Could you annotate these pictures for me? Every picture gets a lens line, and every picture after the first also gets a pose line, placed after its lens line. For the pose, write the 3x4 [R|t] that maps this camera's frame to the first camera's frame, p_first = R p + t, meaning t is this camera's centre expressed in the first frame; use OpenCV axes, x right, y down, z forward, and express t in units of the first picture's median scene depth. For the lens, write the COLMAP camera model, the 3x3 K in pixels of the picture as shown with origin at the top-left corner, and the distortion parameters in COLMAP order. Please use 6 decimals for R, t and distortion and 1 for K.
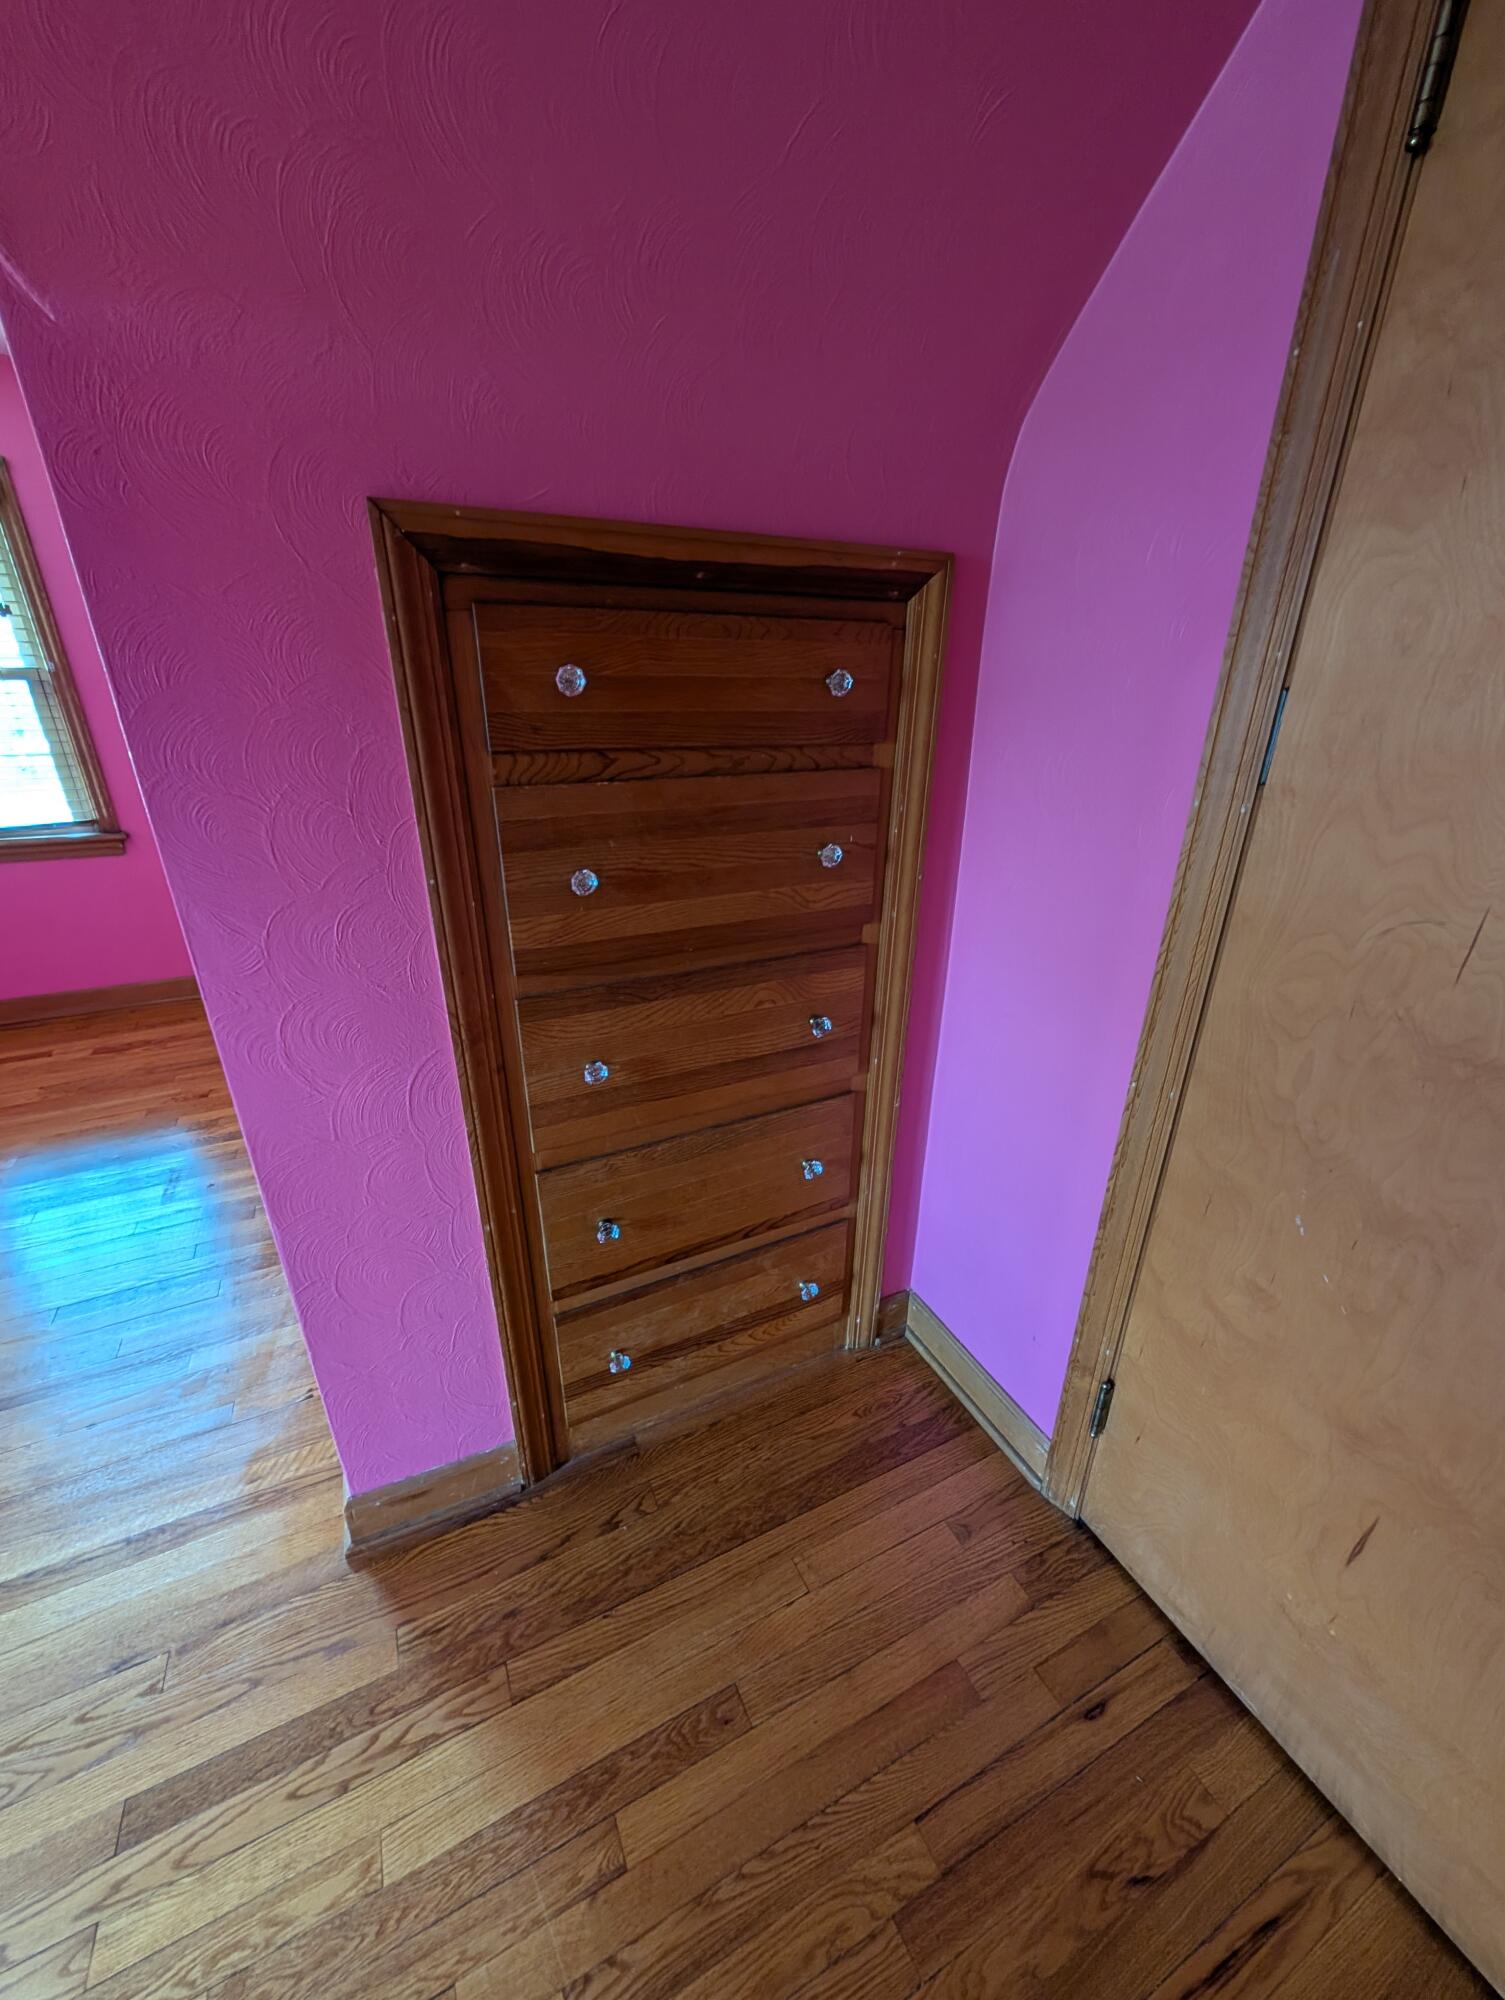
lens RADIAL K [[763.6, 0, 749.0], [0, 763.6, 998.7], [0, 0, 1]] dist [0.001167, 0.000302]
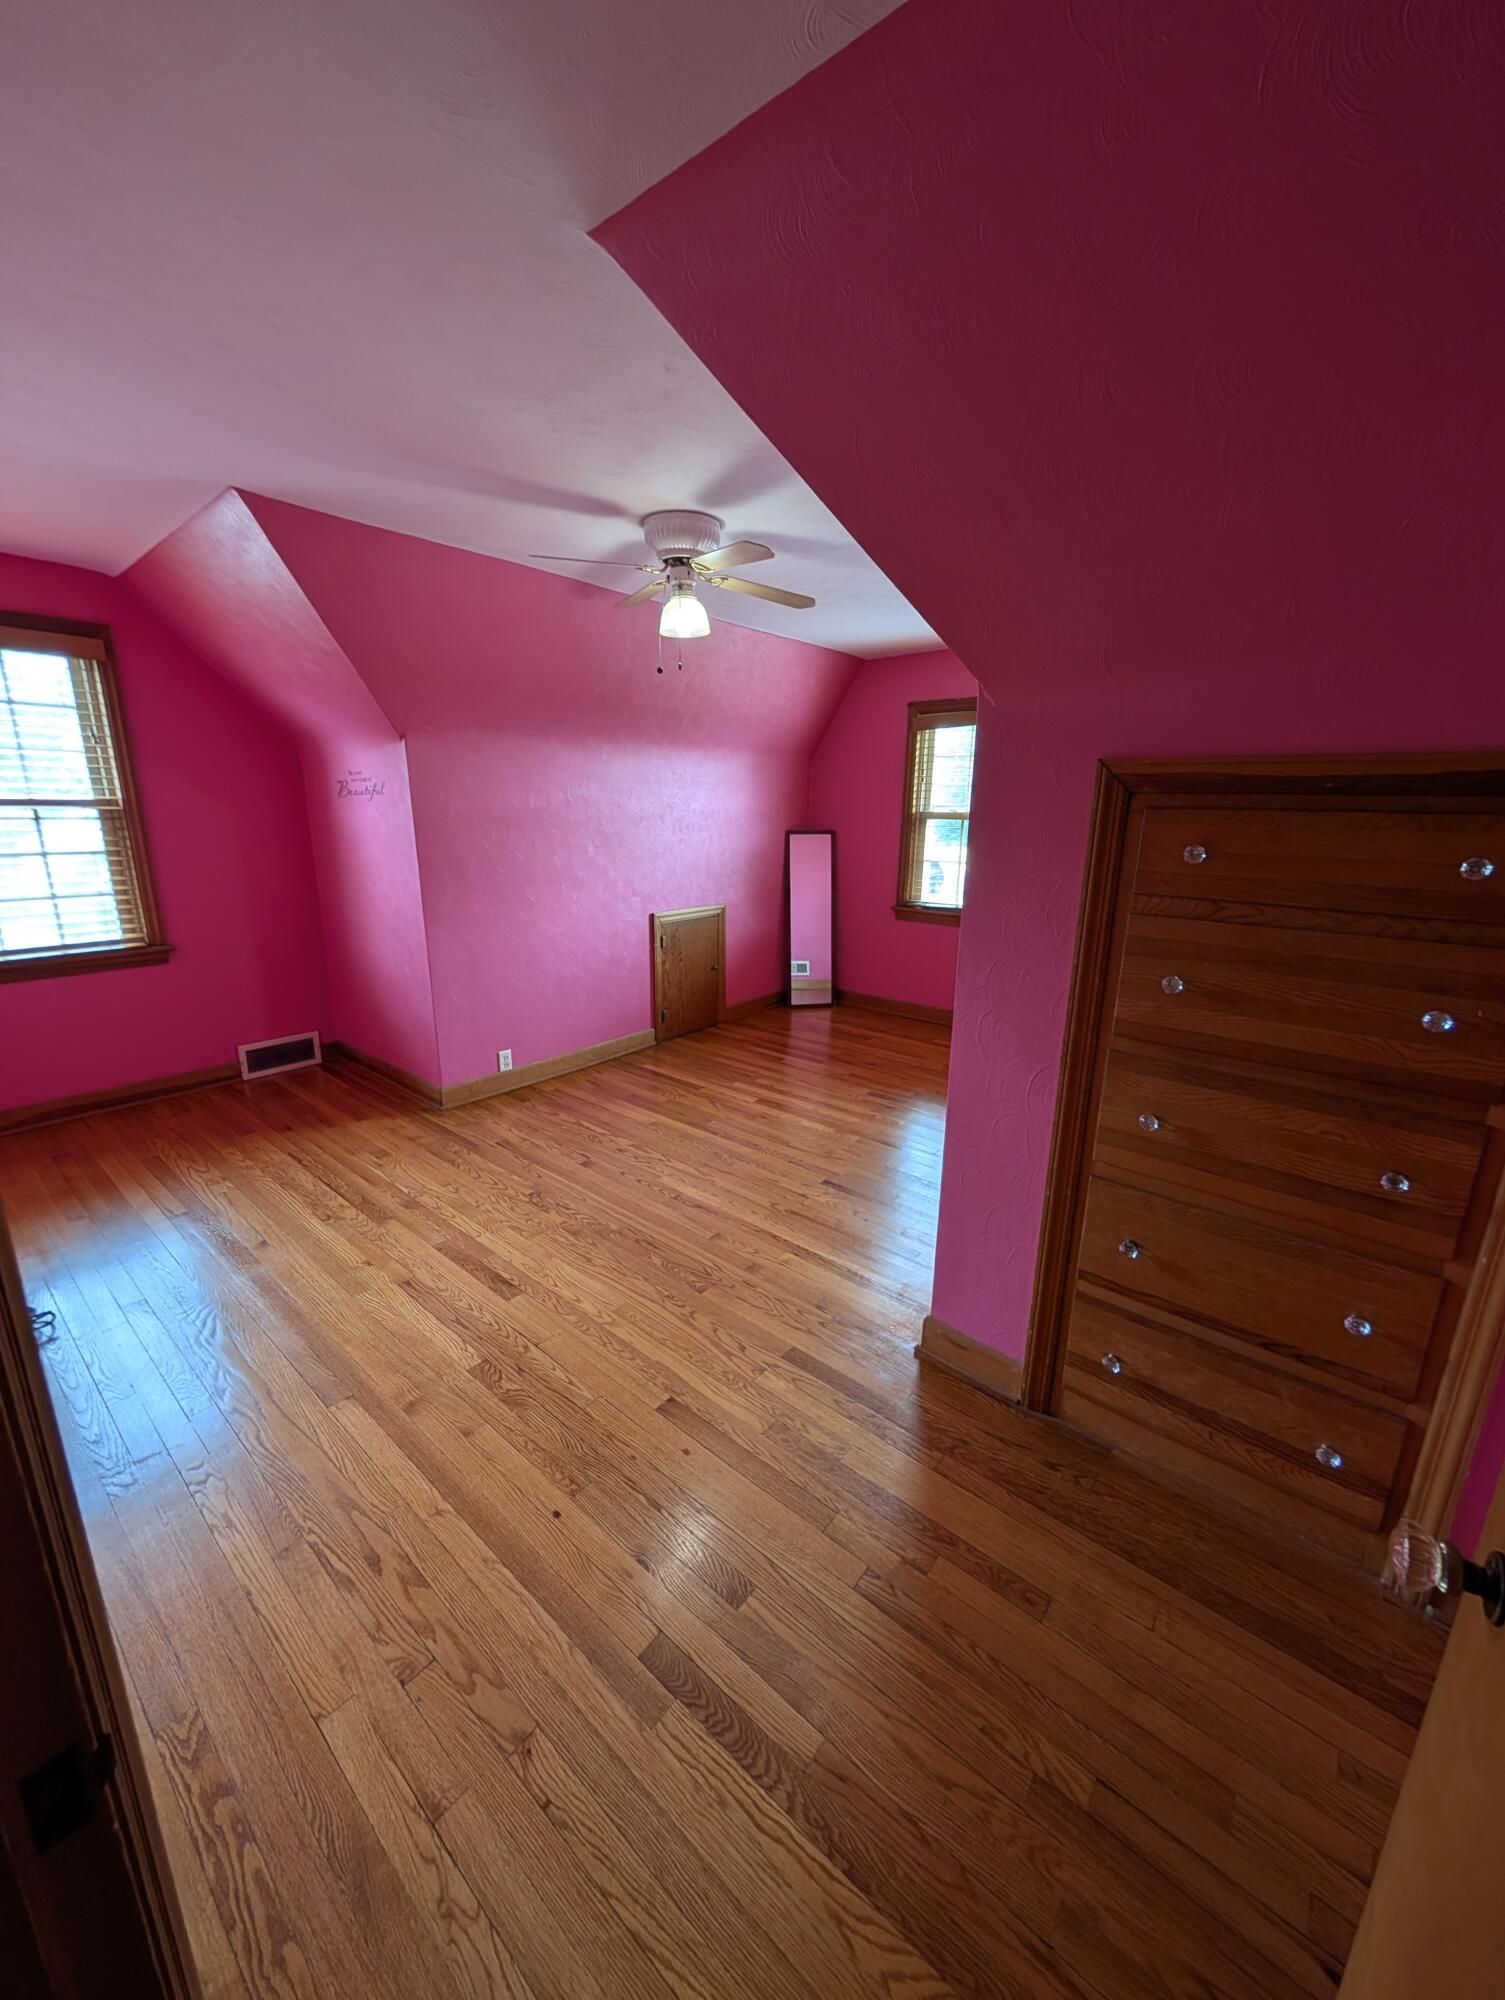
lens RADIAL K [[763.6, 0, 738.5], [0, 763.6, 999.3], [0, 0, 1]] dist [0.001167, 0.000302]
pose [[0.403527, 0.228215, -0.886050, 0.611445], [-0.359644, 0.930010, 0.075748, 0.048871], [0.841322, 0.288096, 0.457360, -0.286454]]
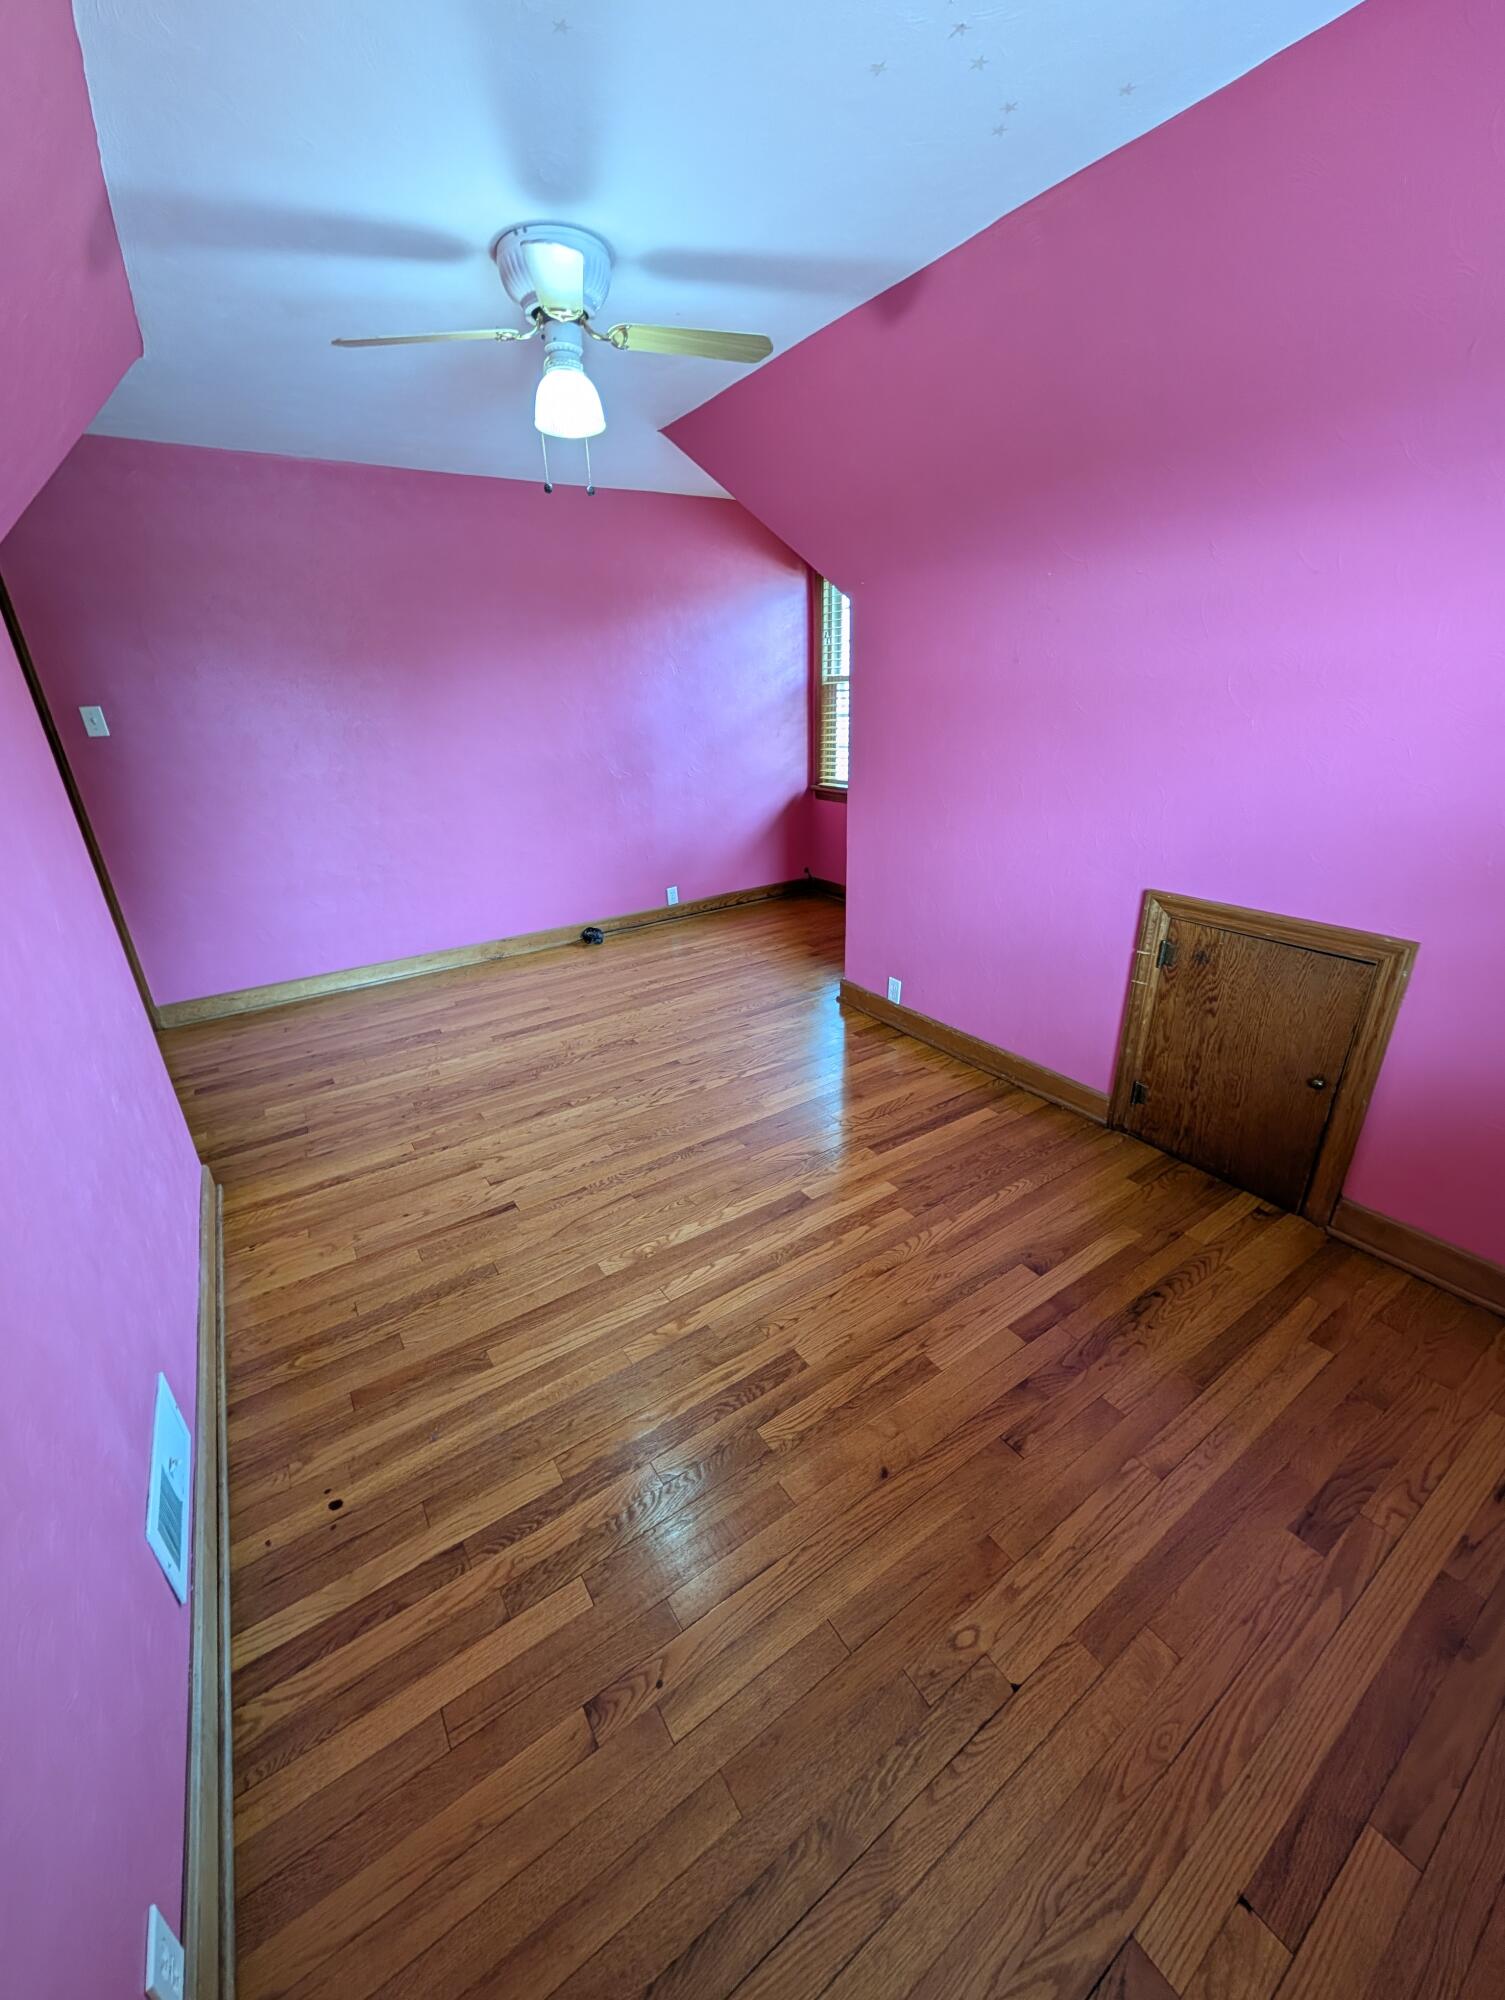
lens RADIAL K [[763.6, 0, 747.1], [0, 763.6, 1003.2], [0, 0, 1]] dist [0.001167, 0.000302]
pose [[-0.991113, 0.073563, -0.110830, -1.649540], [-0.026866, 0.705304, 0.708396, -0.953940], [0.130280, 0.705078, -0.697059, 2.185587]]
